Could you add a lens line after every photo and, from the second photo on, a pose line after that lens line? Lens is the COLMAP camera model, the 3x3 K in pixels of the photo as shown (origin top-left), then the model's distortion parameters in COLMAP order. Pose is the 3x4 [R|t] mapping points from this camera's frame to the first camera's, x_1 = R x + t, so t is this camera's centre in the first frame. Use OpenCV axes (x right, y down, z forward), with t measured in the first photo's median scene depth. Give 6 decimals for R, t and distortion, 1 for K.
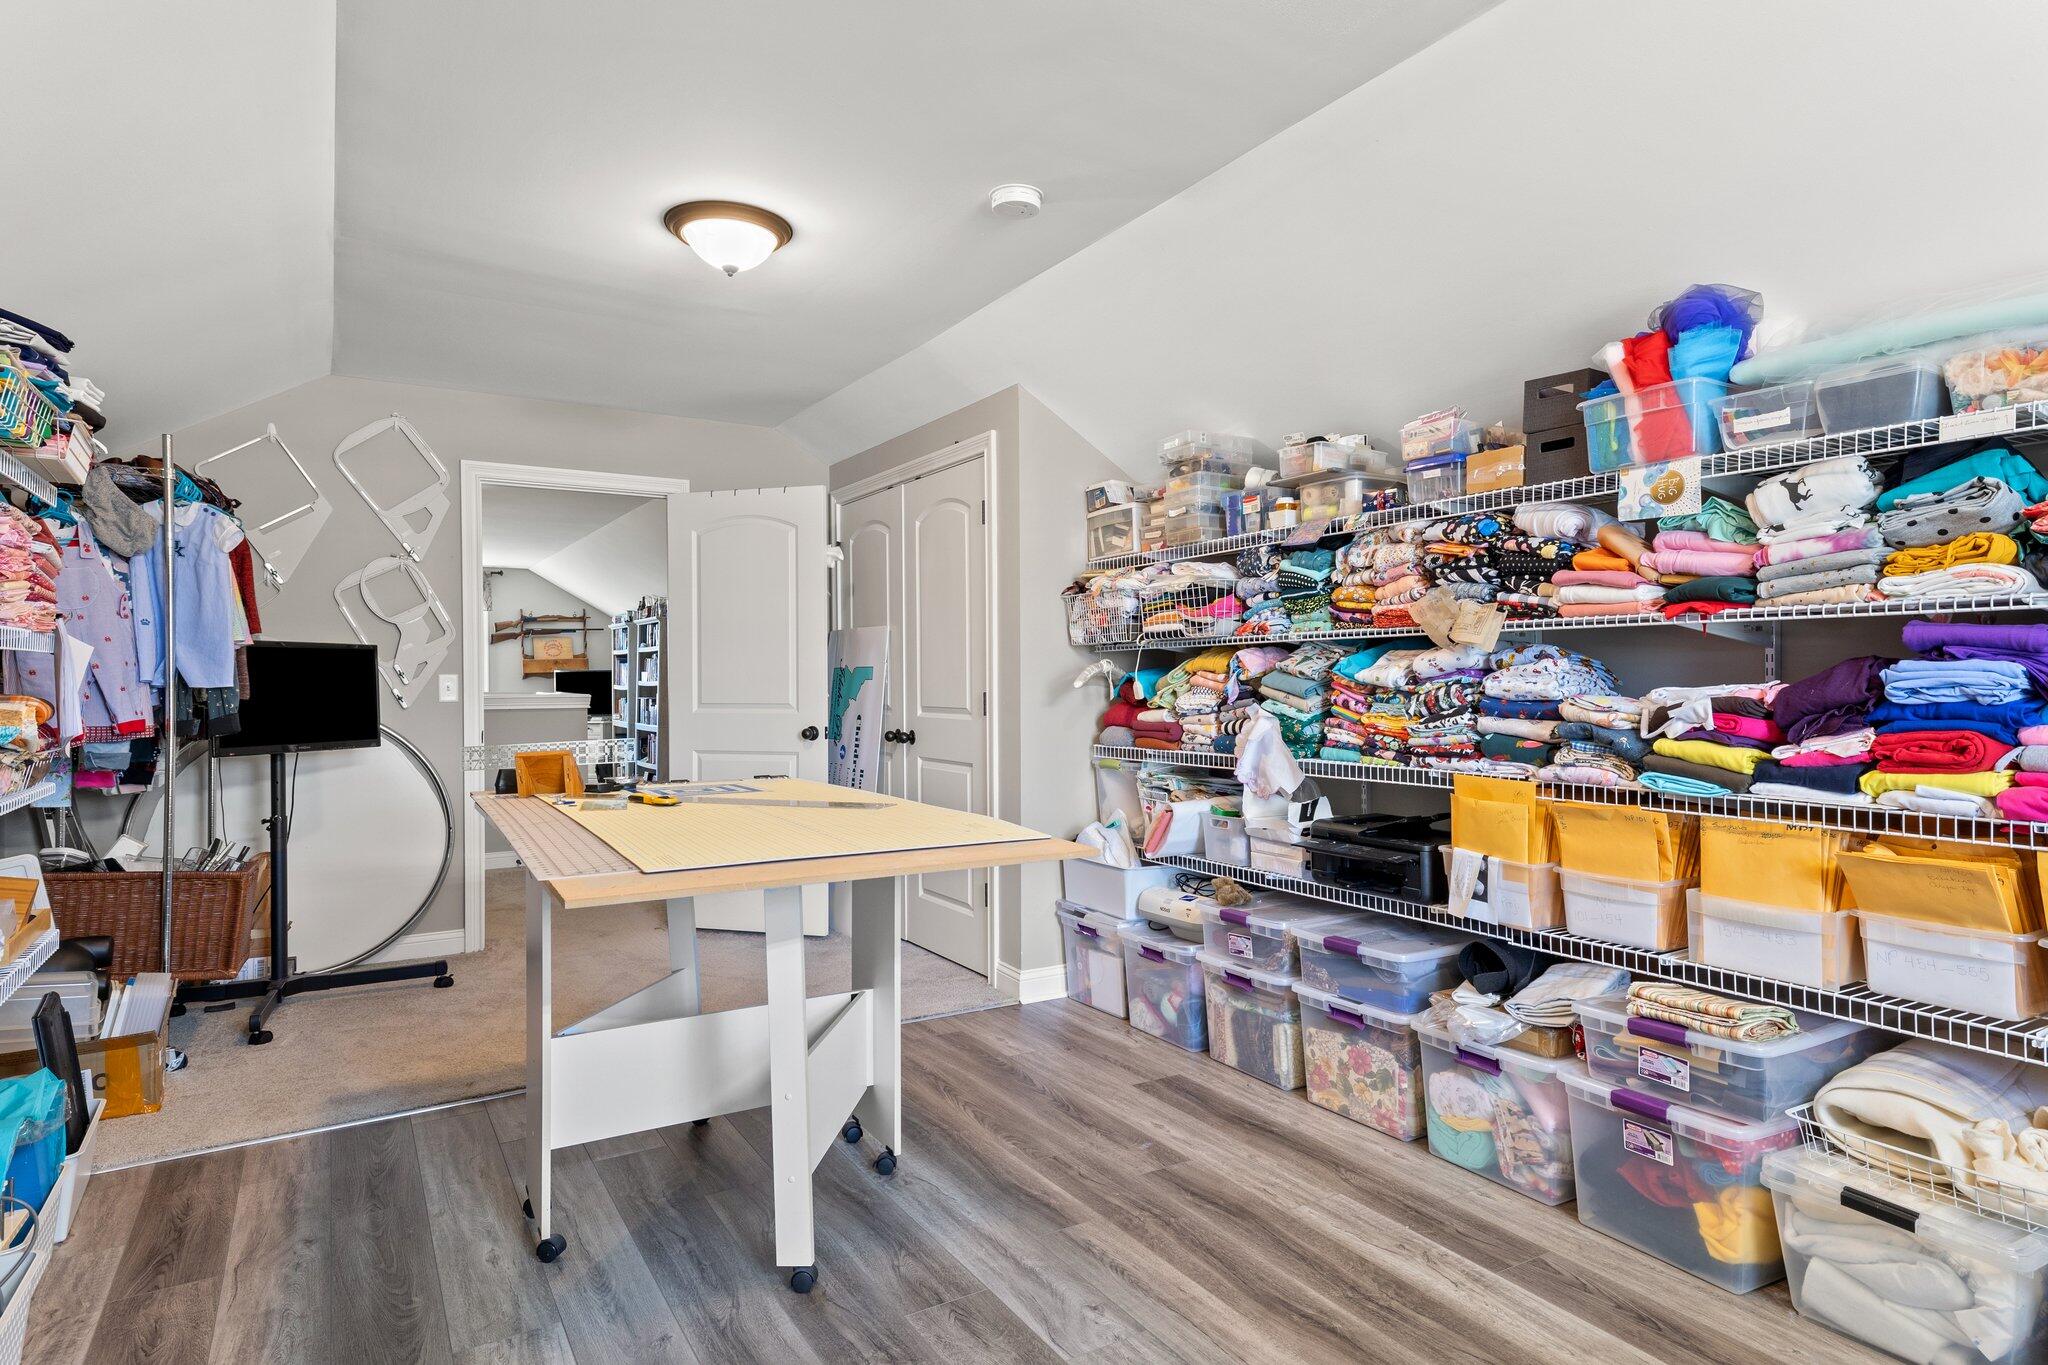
lens RADIAL K [[1142.3, 0, 1039.0], [0, 1142.3, 686.8], [0, 0, 1]] dist [0.009010, 0.000313]
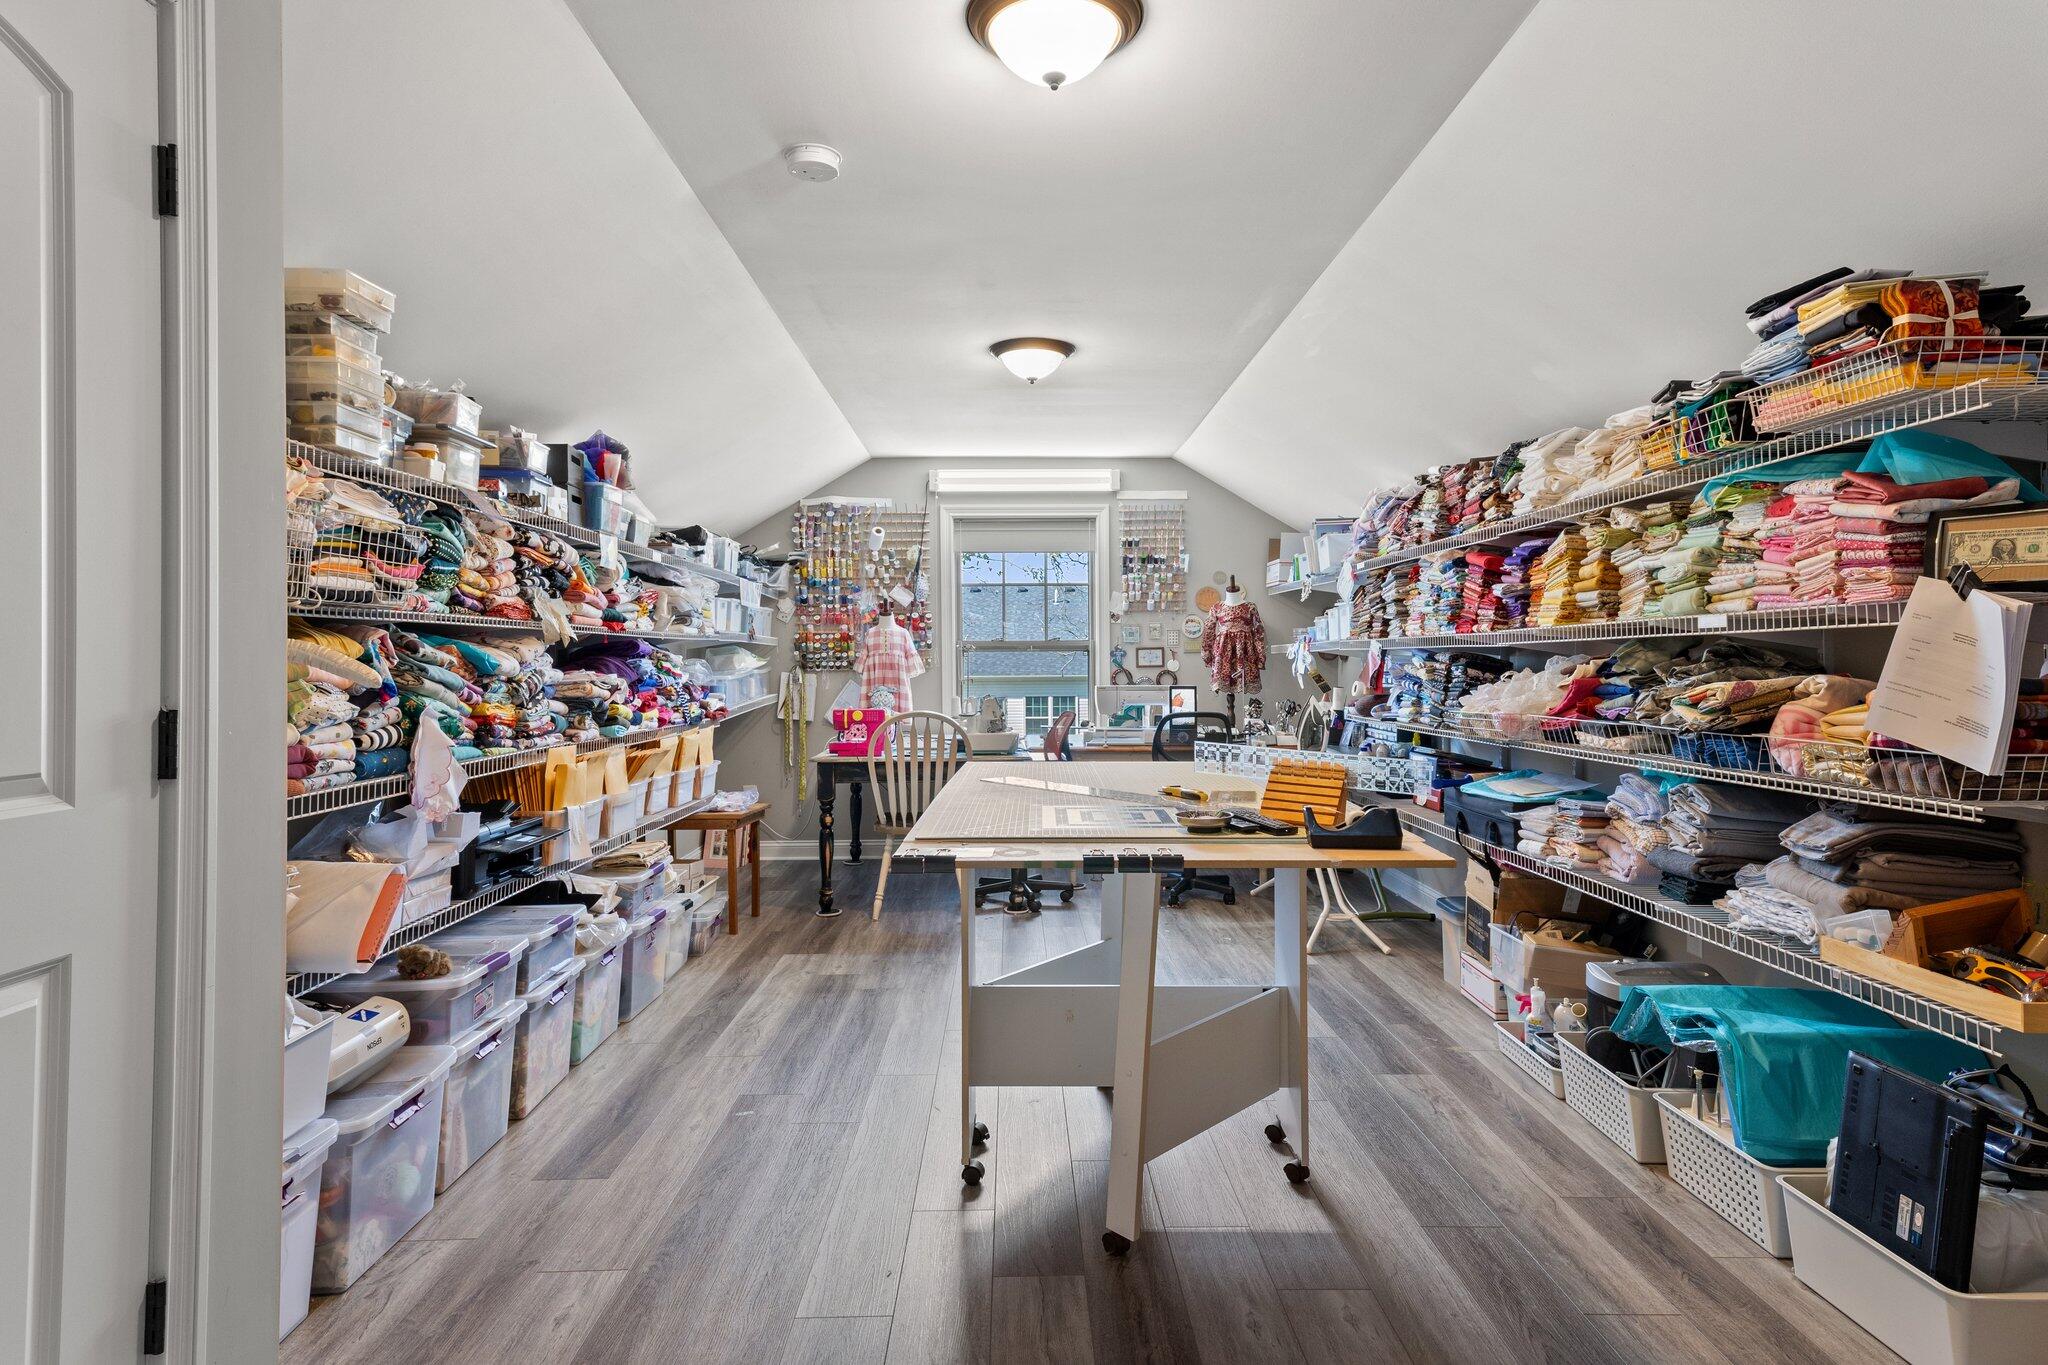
lens RADIAL K [[1142.3, 0, 1026.7], [0, 1142.3, 662.3], [0, 0, 1]] dist [0.009010, 0.000313]
pose [[-0.859499, 0.005812, 0.511105, -0.500564], [0.008601, 0.999958, 0.003093, -0.009597], [-0.511066, 0.007054, -0.859513, 1.326006]]
